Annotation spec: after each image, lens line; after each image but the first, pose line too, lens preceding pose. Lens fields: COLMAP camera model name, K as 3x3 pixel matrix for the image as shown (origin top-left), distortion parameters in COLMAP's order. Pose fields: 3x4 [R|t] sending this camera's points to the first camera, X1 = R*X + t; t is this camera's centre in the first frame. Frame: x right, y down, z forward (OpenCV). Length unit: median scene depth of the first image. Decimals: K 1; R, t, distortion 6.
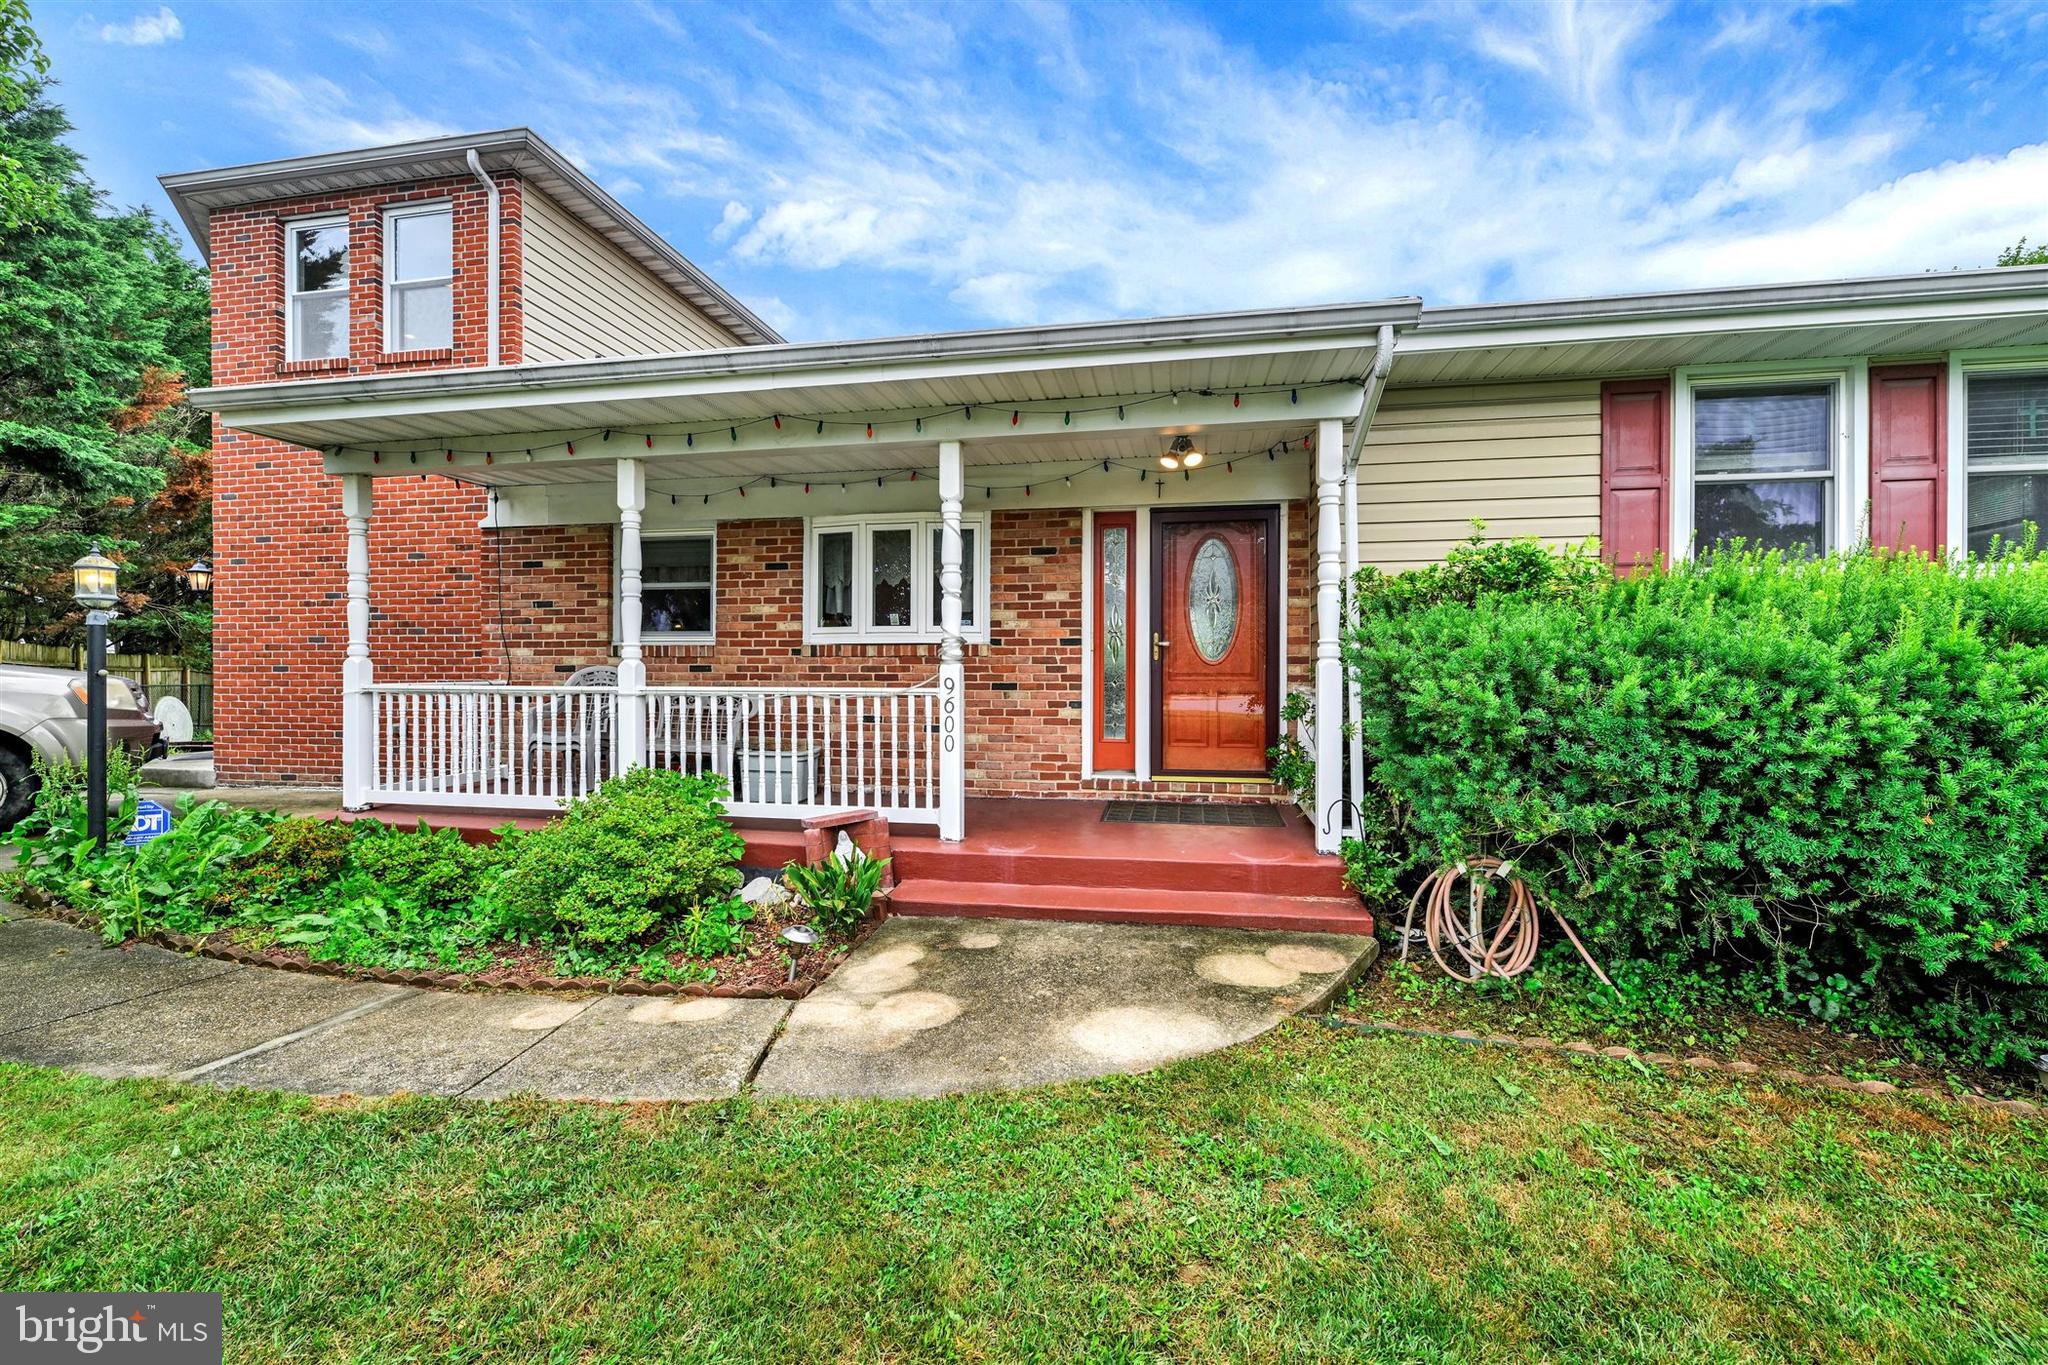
lens RADIAL K [[835.4, 0, 1022.4], [0, 835.4, 667.9], [0, 0, 1]] dist [0.000434, 0.000064]
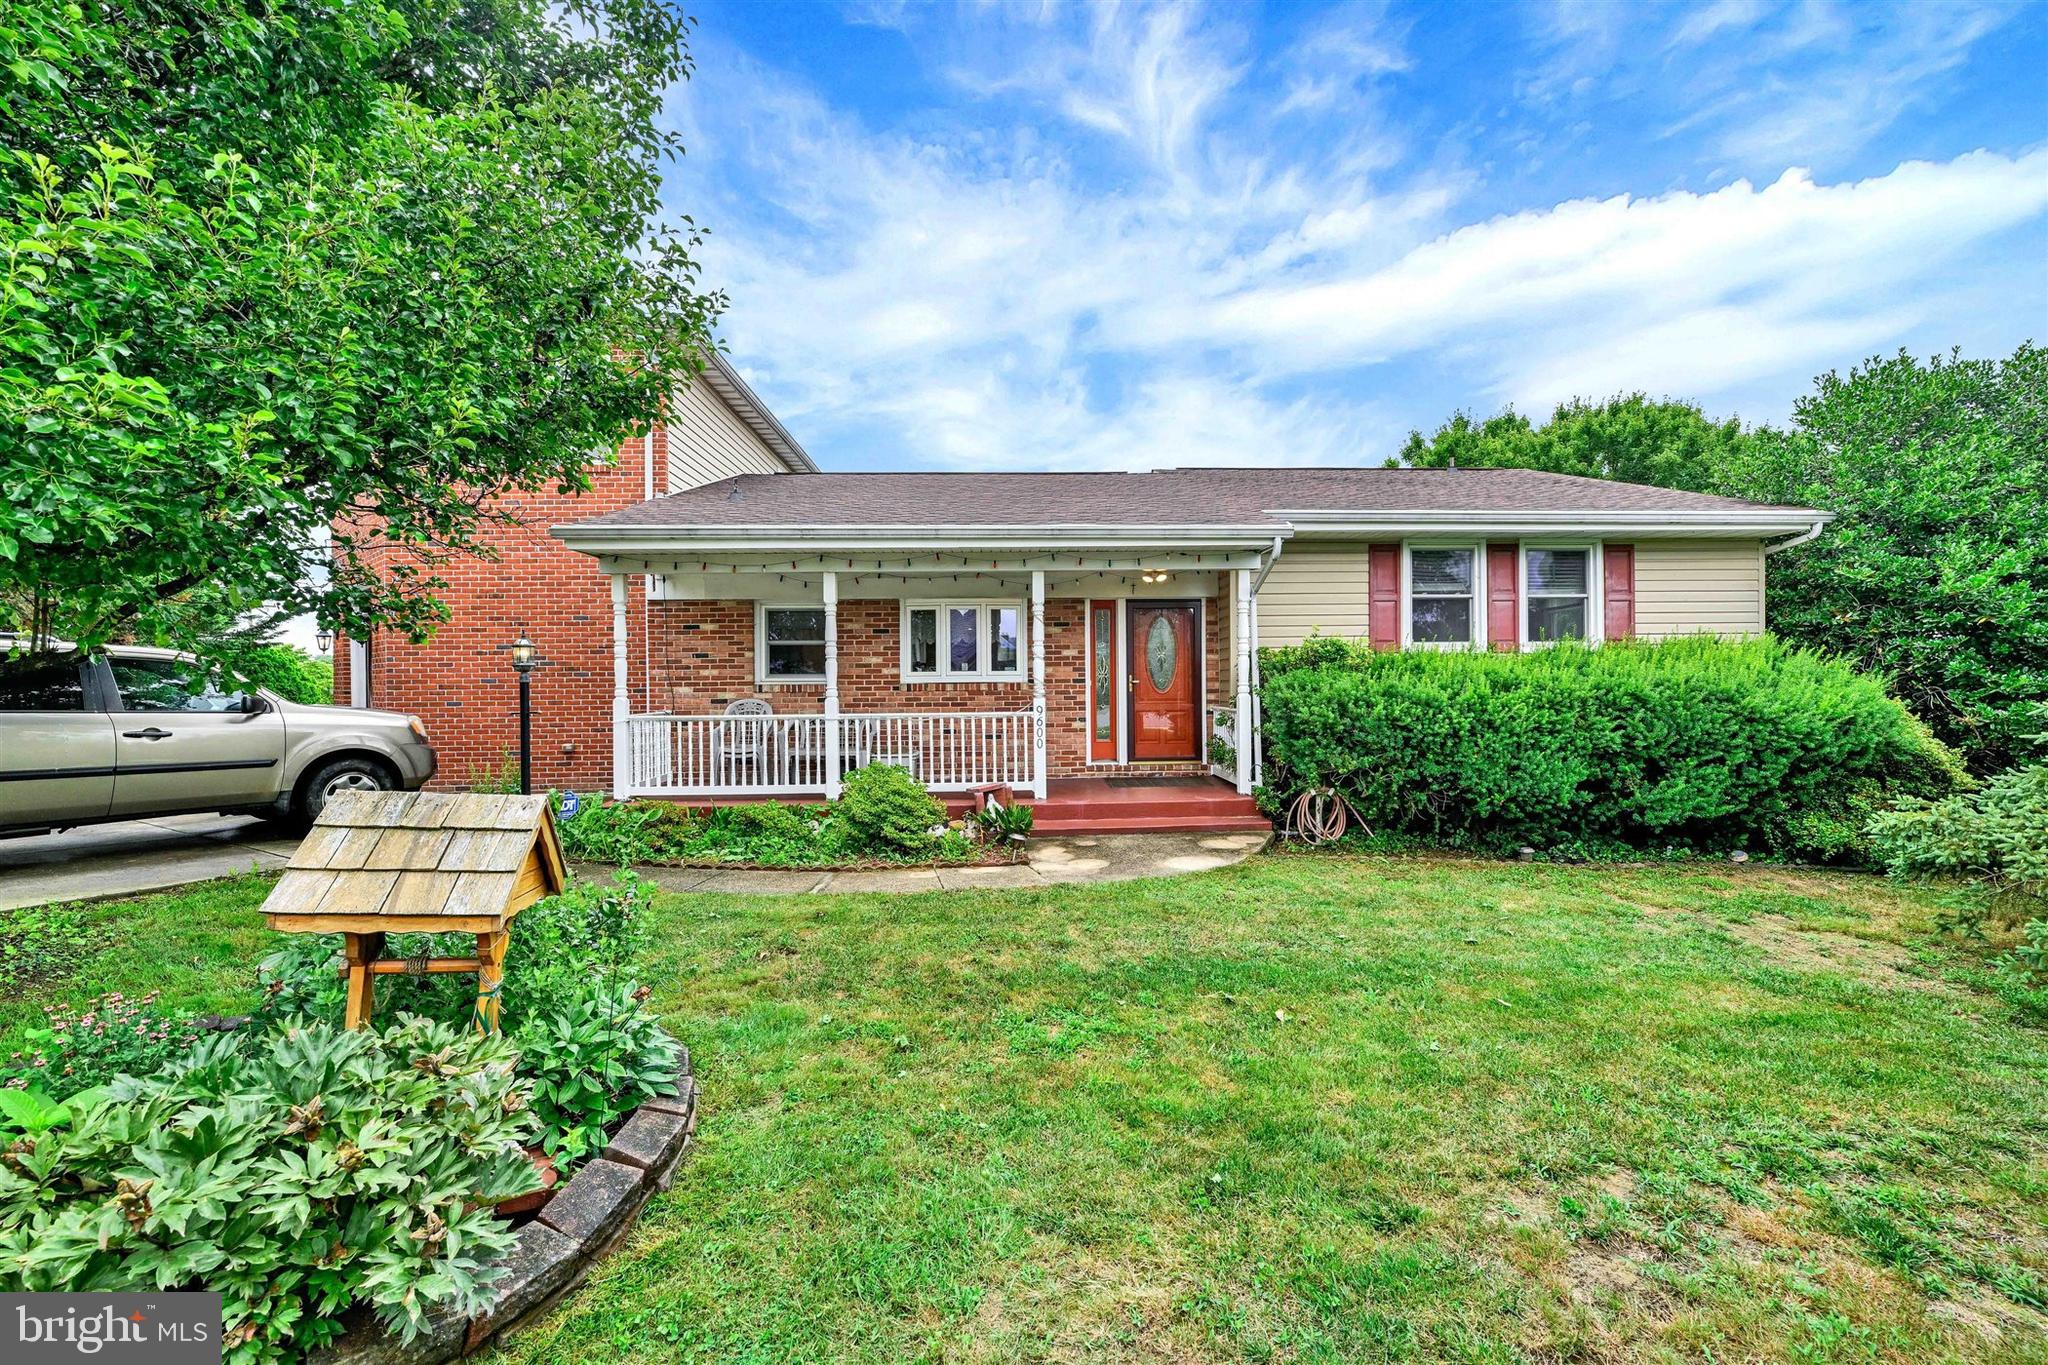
lens RADIAL K [[843.1, 0, 1028.7], [0, 843.1, 680.3], [0, 0, 1]] dist [-0.000273, -0.000021]
pose [[0.975644, -0.010166, 0.219126, -0.467677], [0.010029, 0.999948, 0.001733, -0.042643], [-0.219132, 0.000507, 0.975695, -0.676766]]
